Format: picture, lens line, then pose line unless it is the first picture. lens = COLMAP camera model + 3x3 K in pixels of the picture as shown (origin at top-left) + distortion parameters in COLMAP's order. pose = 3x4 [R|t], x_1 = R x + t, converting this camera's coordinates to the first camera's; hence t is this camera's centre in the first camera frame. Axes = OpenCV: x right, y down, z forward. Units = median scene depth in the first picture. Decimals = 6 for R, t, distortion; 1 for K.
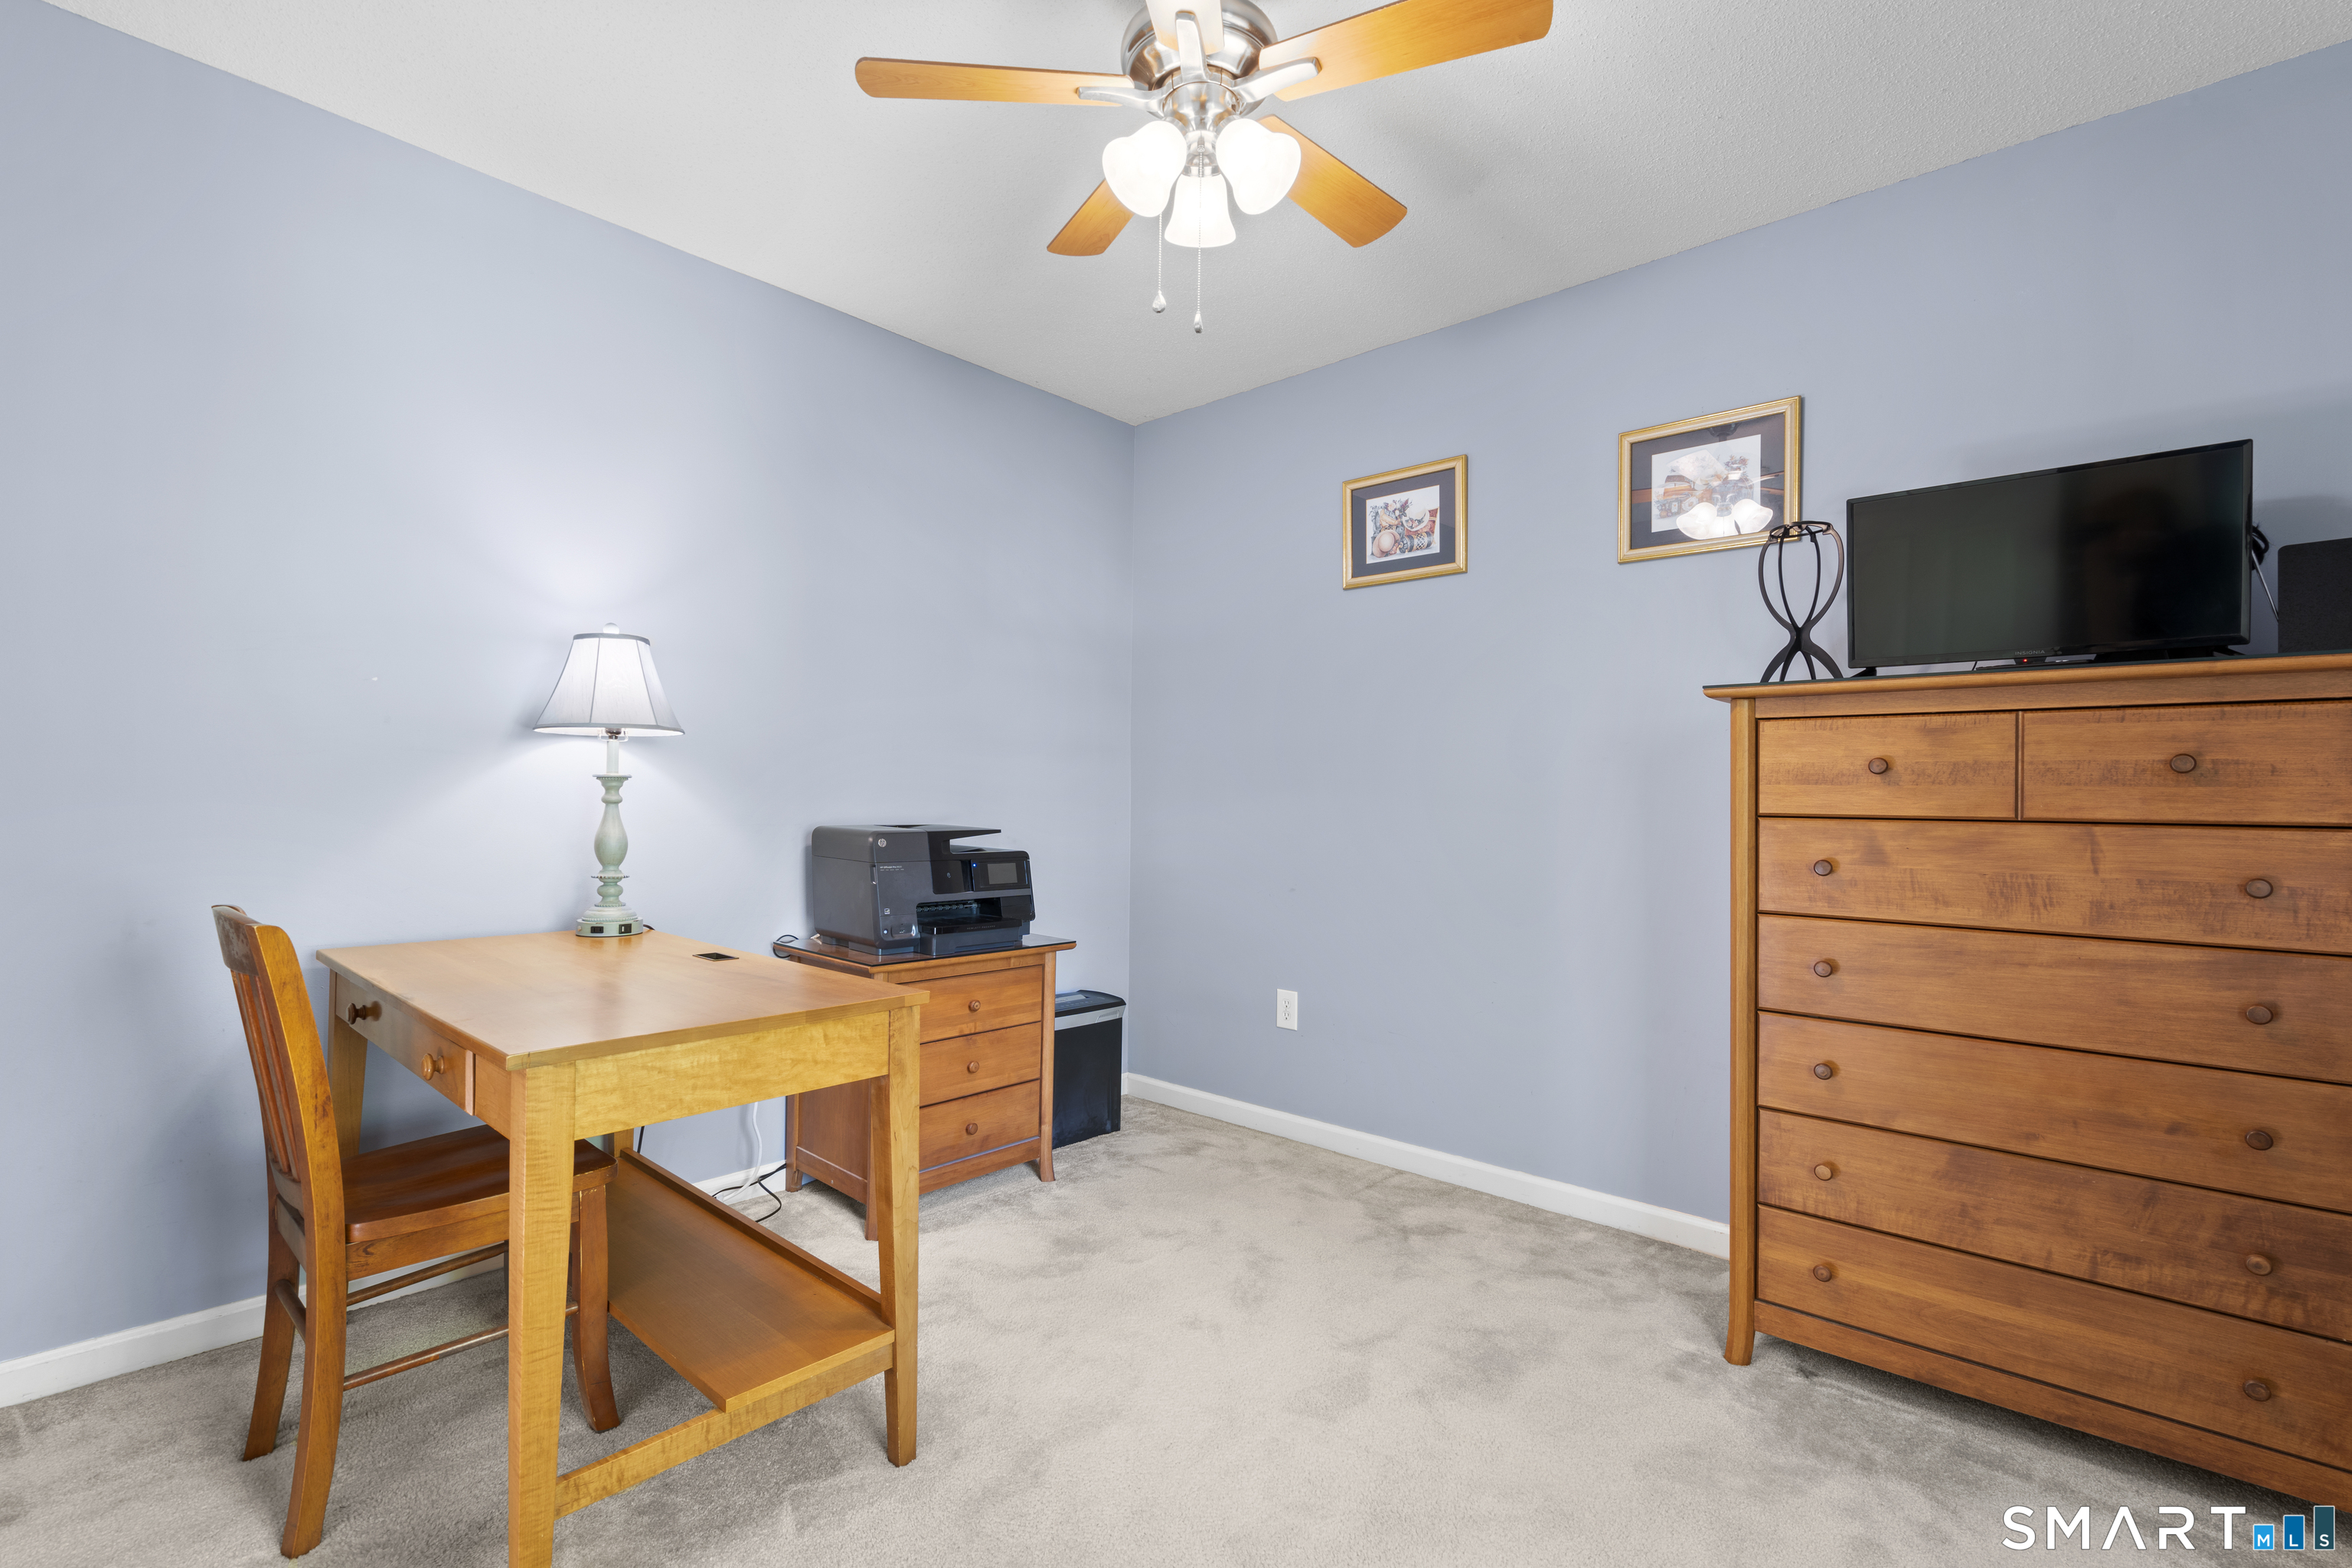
lens RADIAL K [[1050.8, 0, 1175.3], [0, 1050.8, 790.0], [0, 0, 1]] dist [-0.009695, 0.004067]
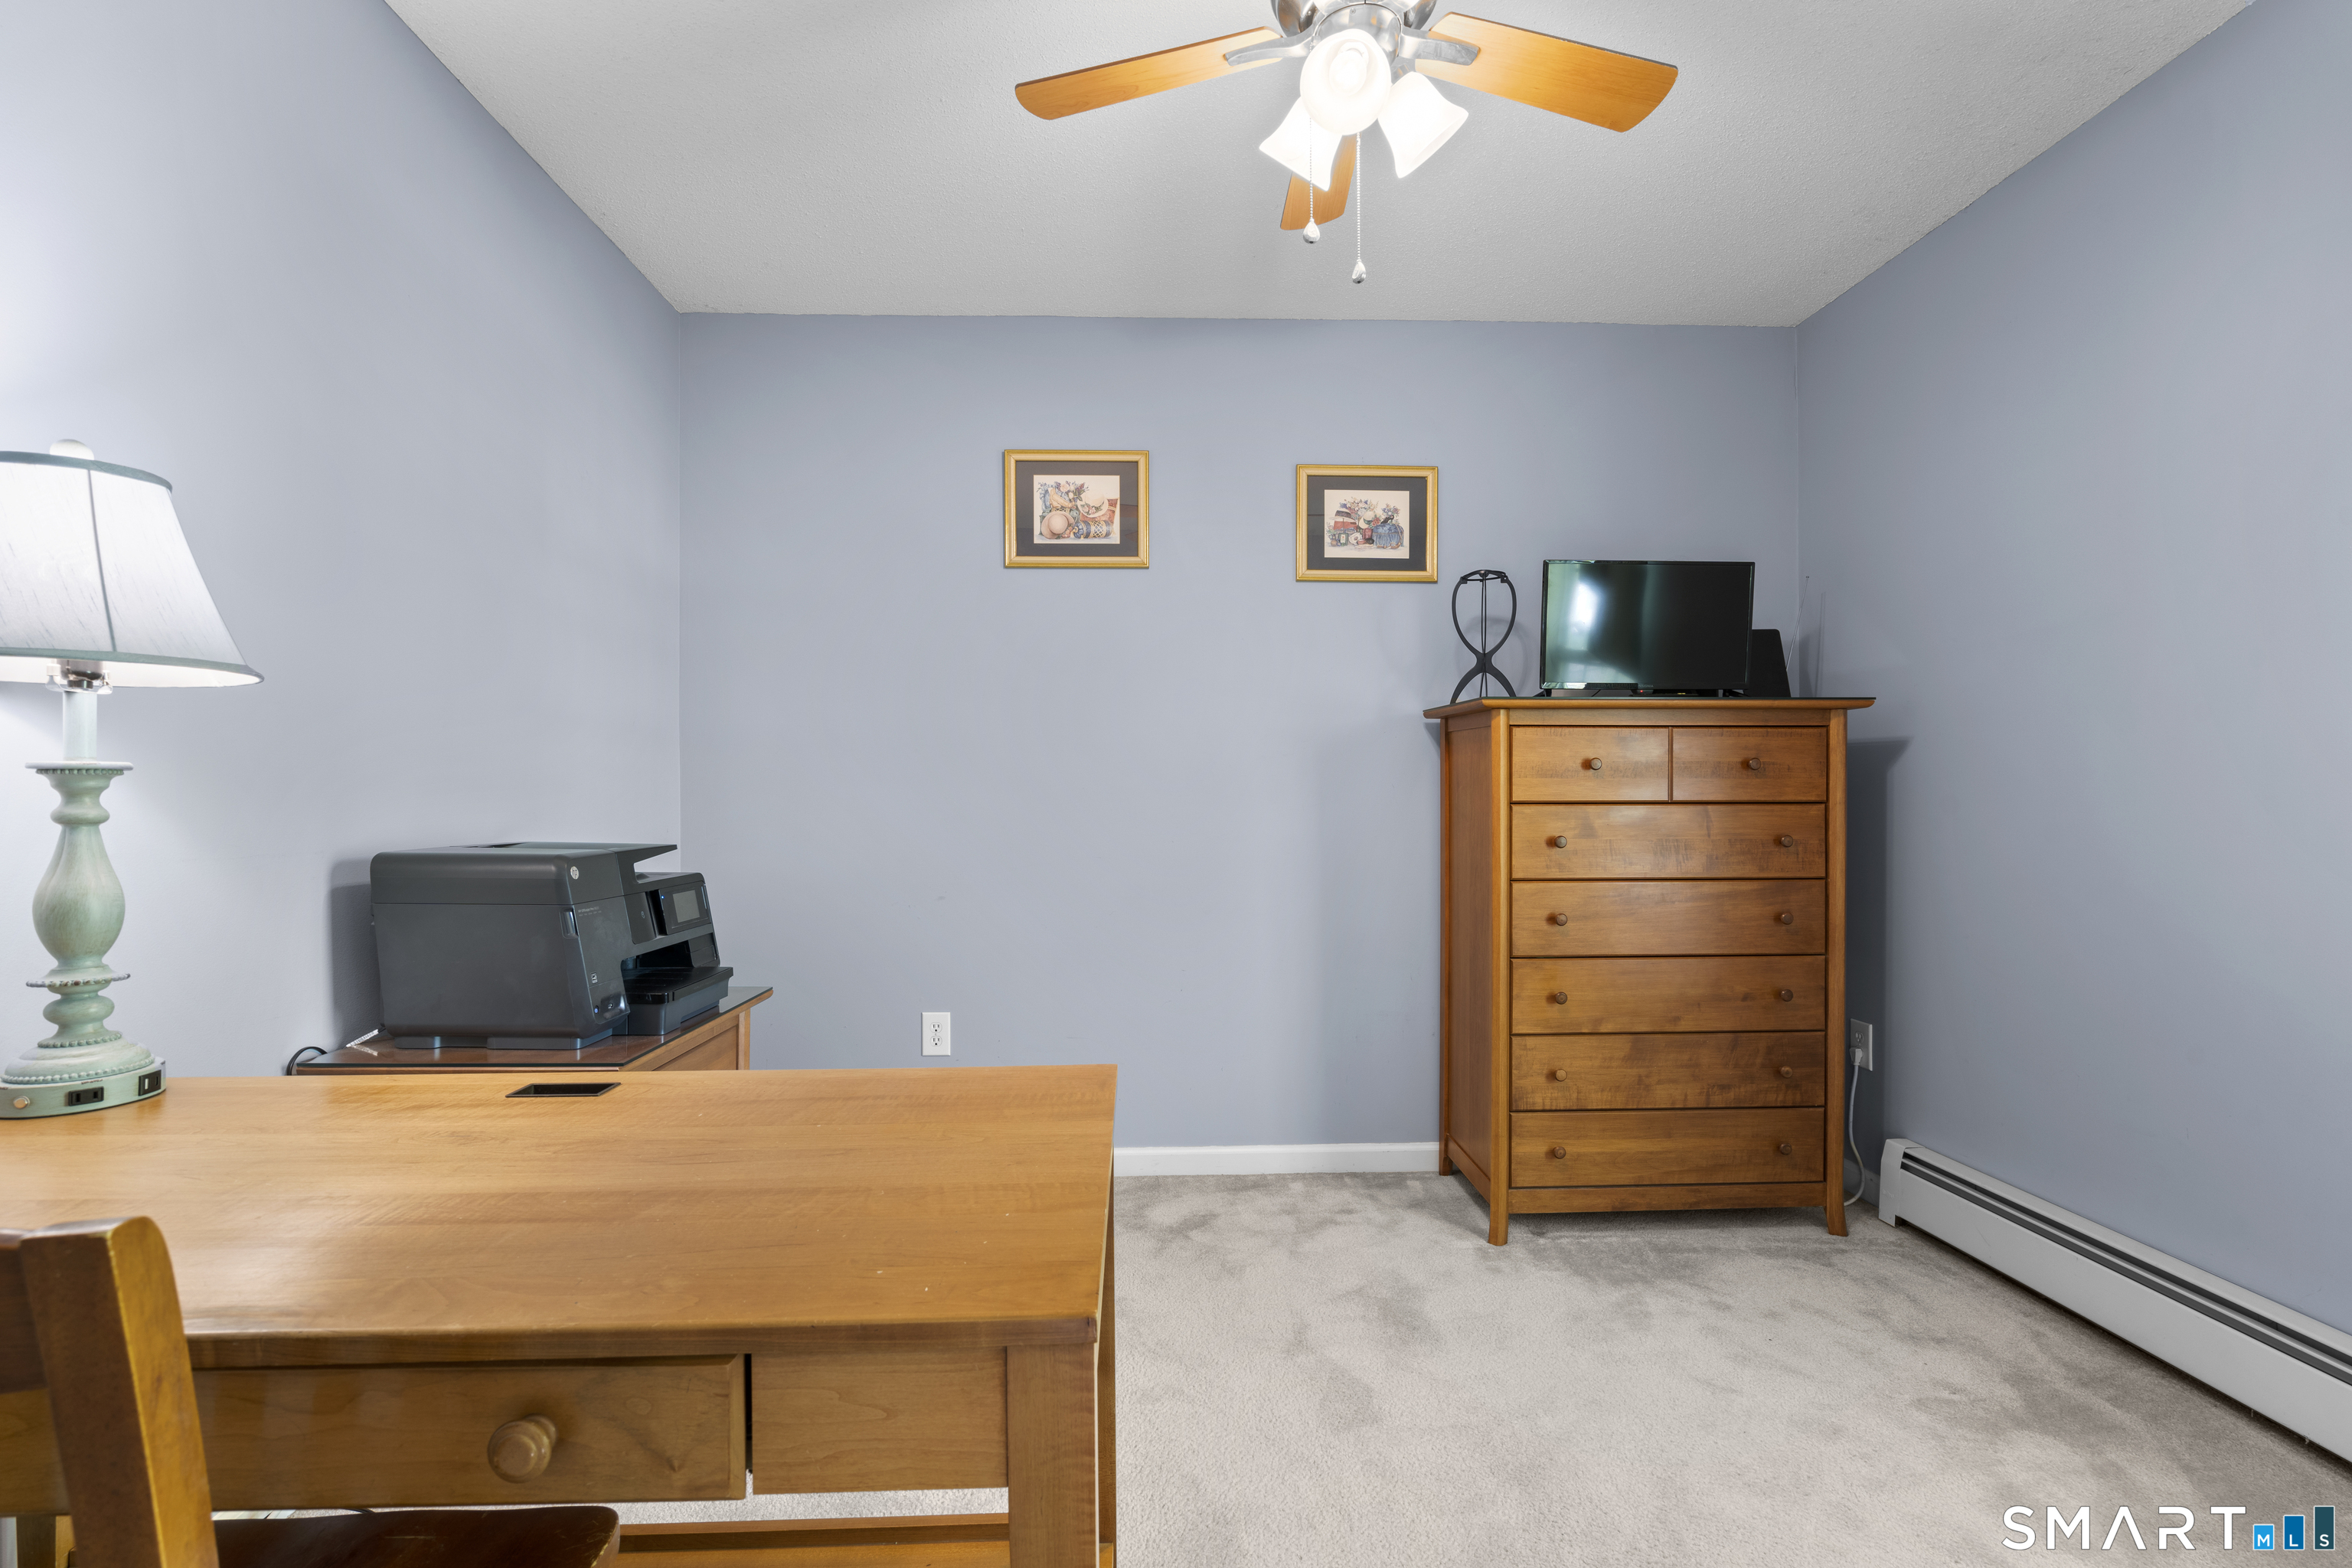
lens RADIAL K [[1050.8, 0, 1175.3], [0, 1050.8, 790.0], [0, 0, 1]] dist [-0.009695, 0.004067]
pose [[0.718860, -0.010910, 0.695070, -0.522803], [0.006265, 0.999938, 0.009216, -0.004273], [-0.695127, -0.002270, 0.718883, 0.327833]]
